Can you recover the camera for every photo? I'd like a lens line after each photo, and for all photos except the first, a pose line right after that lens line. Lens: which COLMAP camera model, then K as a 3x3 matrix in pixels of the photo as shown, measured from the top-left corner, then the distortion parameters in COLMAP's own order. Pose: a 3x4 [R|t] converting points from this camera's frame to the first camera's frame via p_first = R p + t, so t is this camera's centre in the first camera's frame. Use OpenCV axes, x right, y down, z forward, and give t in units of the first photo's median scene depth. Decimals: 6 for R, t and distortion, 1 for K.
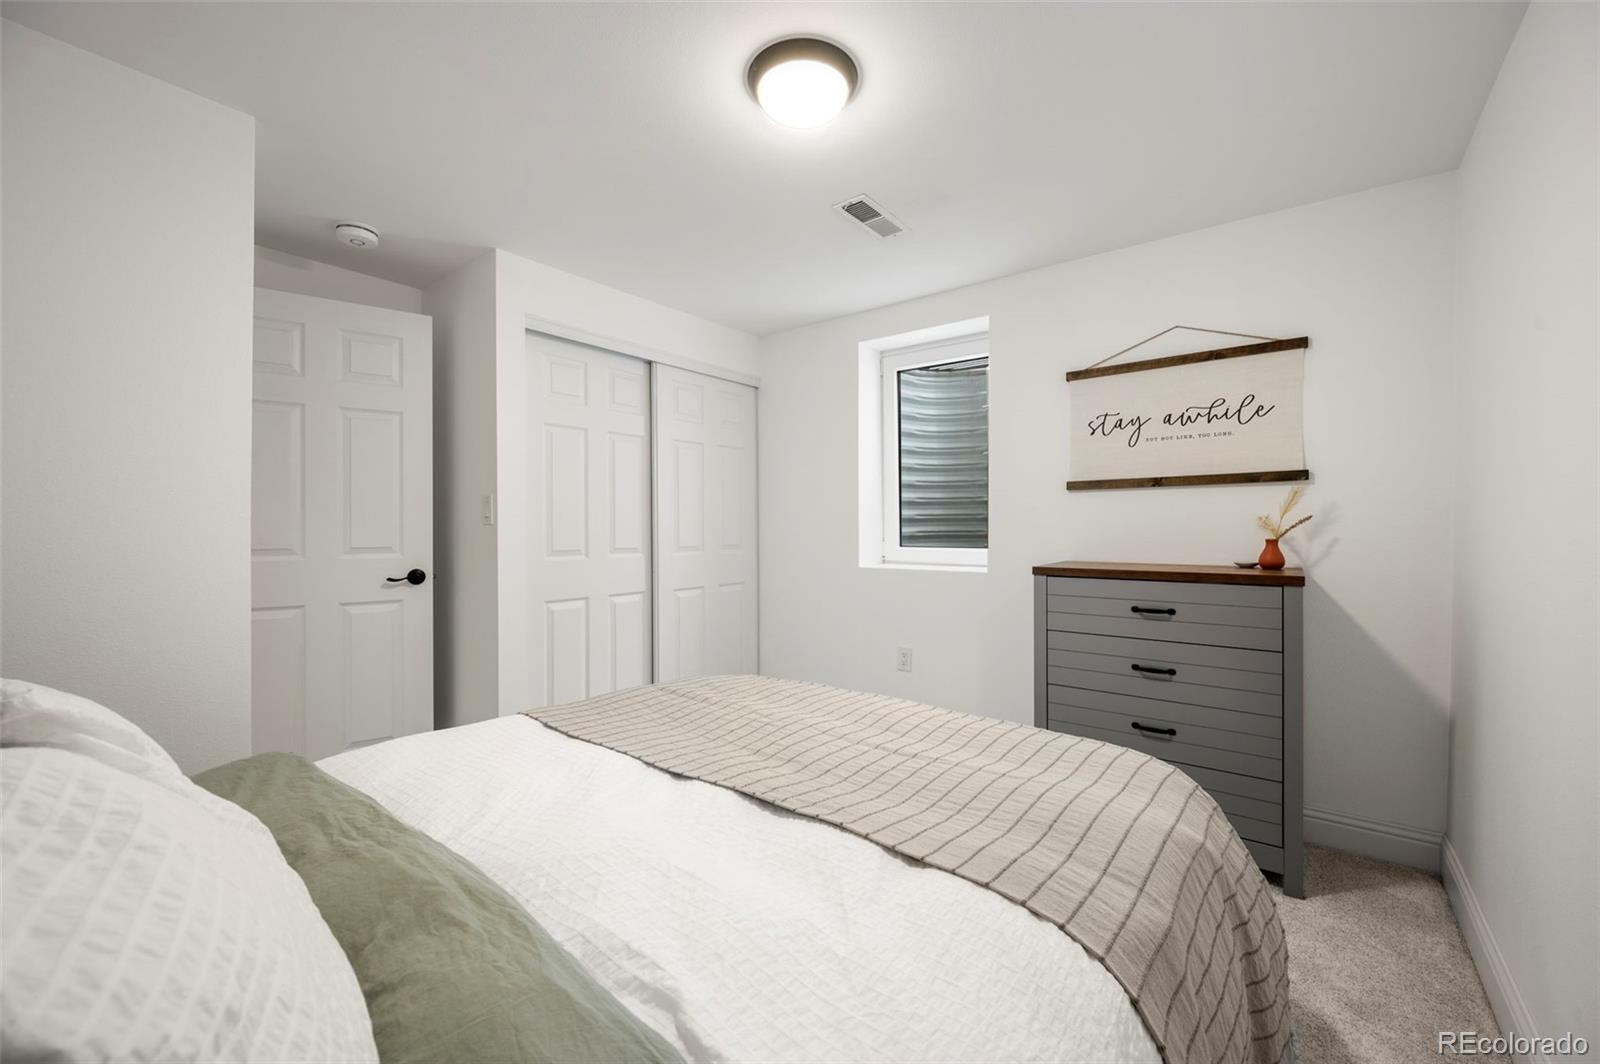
lens RADIAL K [[642.0, 0, 801.6], [0, 642.0, 529.6], [0, 0, 1]] dist [0.001706, -0.000086]
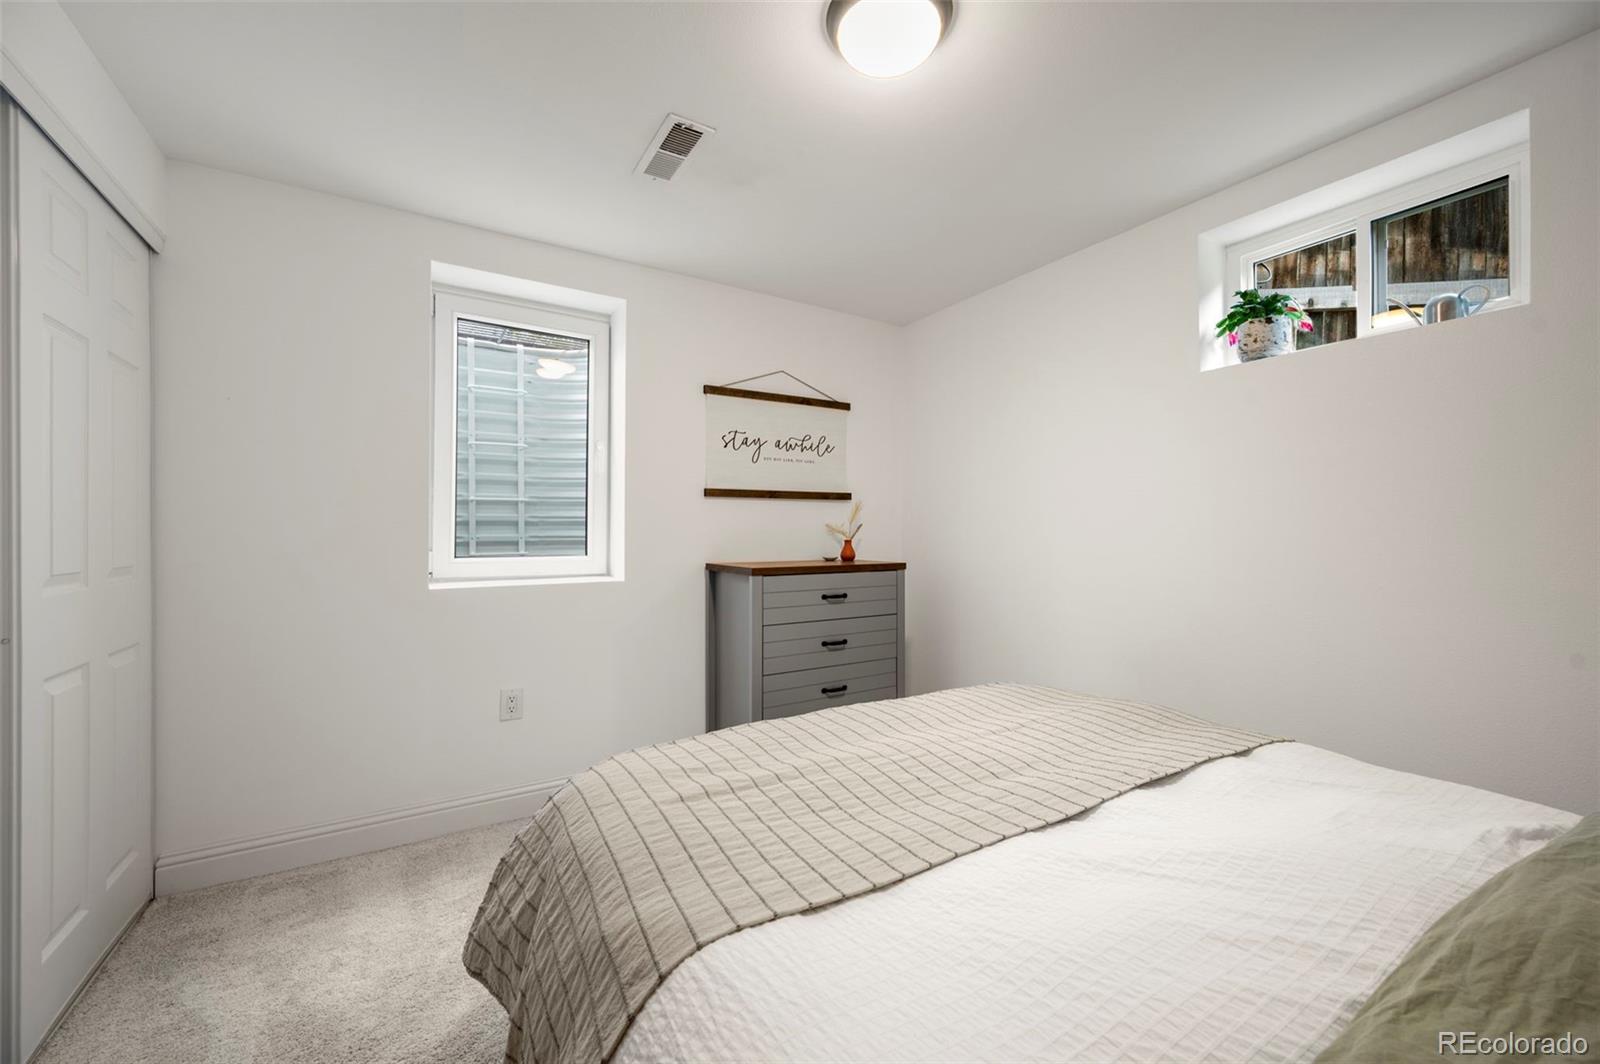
lens RADIAL K [[642.0, 0, 801.2], [0, 642.0, 531.4], [0, 0, 1]] dist [0.001706, -0.000086]
pose [[0.327442, 0.006172, 0.944851, -0.616701], [0.005290, 0.999951, -0.008366, 0.007028], [-0.944856, 0.007738, 0.327393, 0.587753]]
